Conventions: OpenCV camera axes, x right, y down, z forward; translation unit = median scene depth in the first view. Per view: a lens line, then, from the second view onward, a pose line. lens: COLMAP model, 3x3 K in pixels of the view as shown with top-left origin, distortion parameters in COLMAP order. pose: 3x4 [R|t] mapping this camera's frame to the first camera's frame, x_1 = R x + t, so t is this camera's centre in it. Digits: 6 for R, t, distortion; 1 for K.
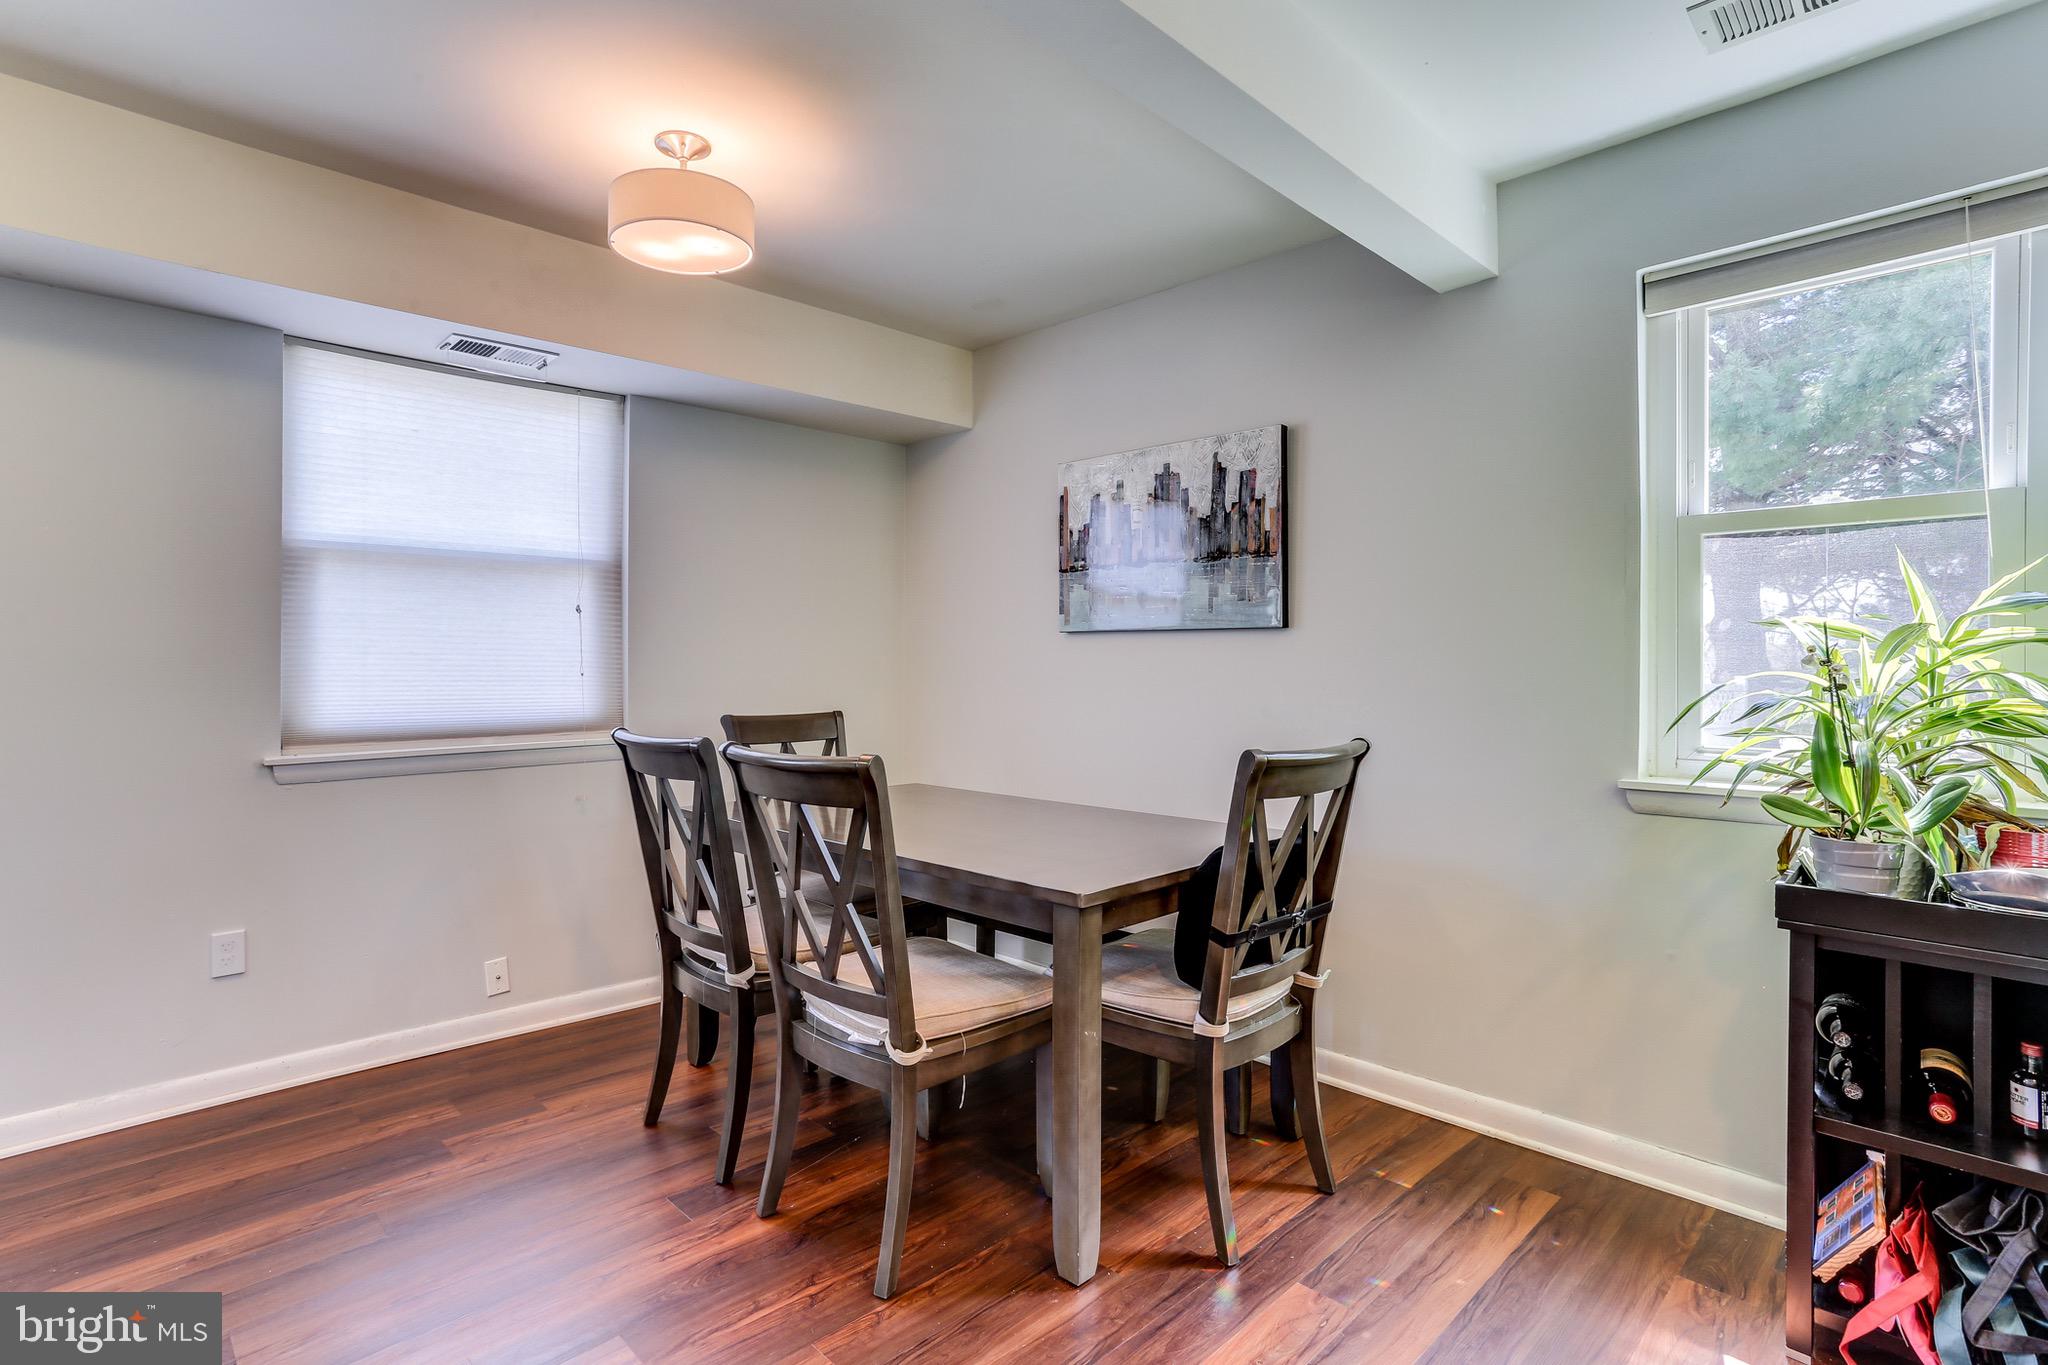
lens RADIAL K [[1000.9, 0, 1042.2], [0, 1000.9, 667.1], [0, 0, 1]] dist [-0.052286, 0.023862]
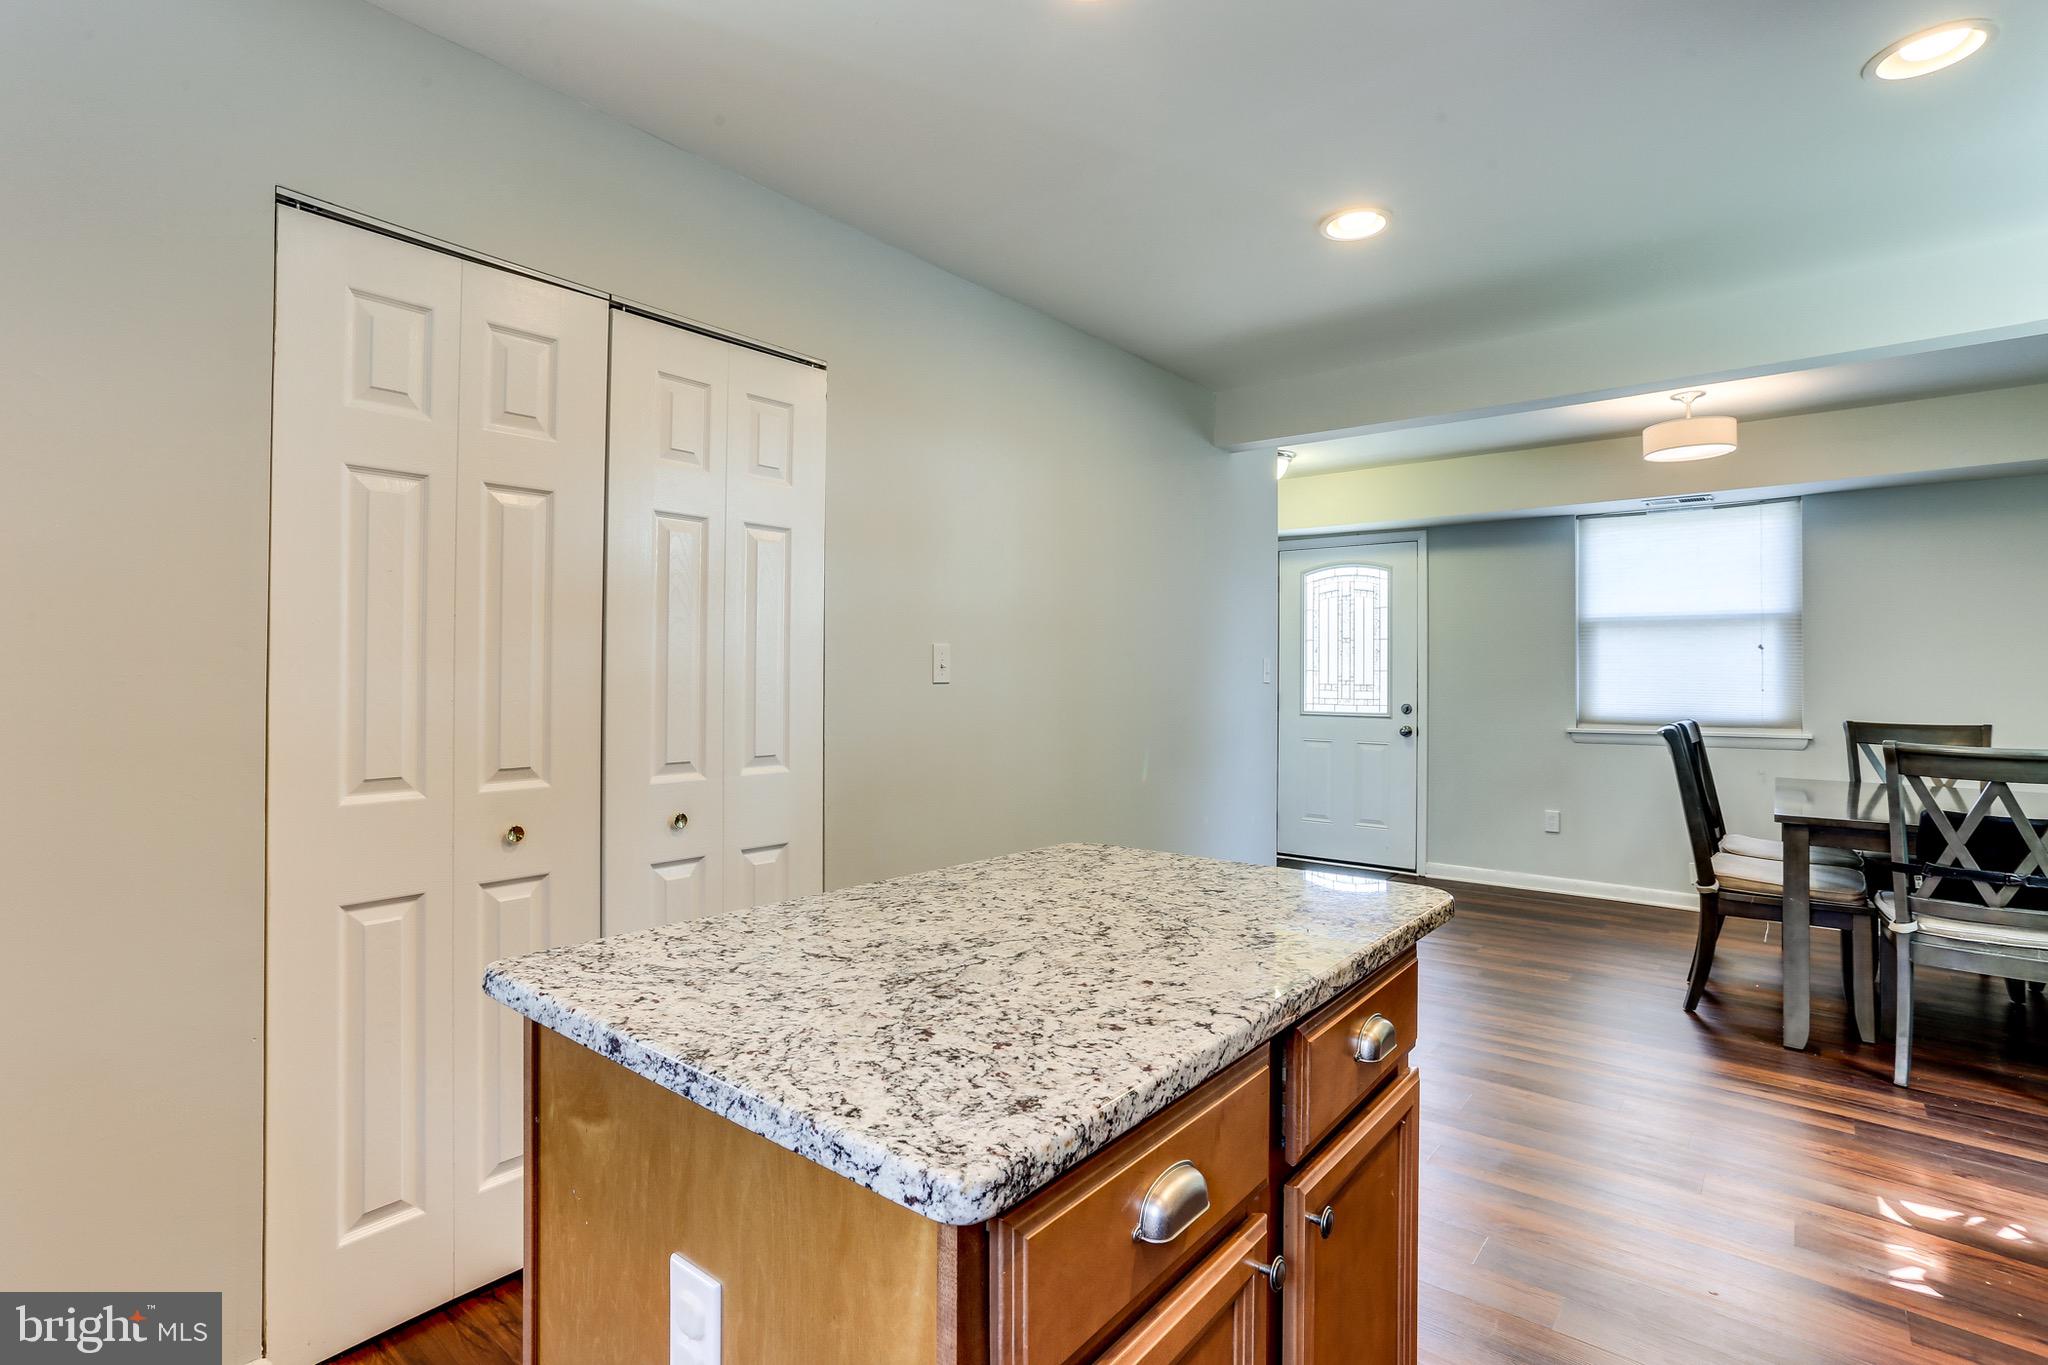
lens RADIAL K [[1000.9, 0, 1017.1], [0, 1000.9, 645.8], [0, 0, 1]] dist [-0.052286, 0.023862]
pose [[0.111380, -0.032941, -0.993232, 0.982080], [-0.006081, 0.999409, -0.033828, -0.003205], [0.993759, 0.009808, 0.111114, -0.326113]]
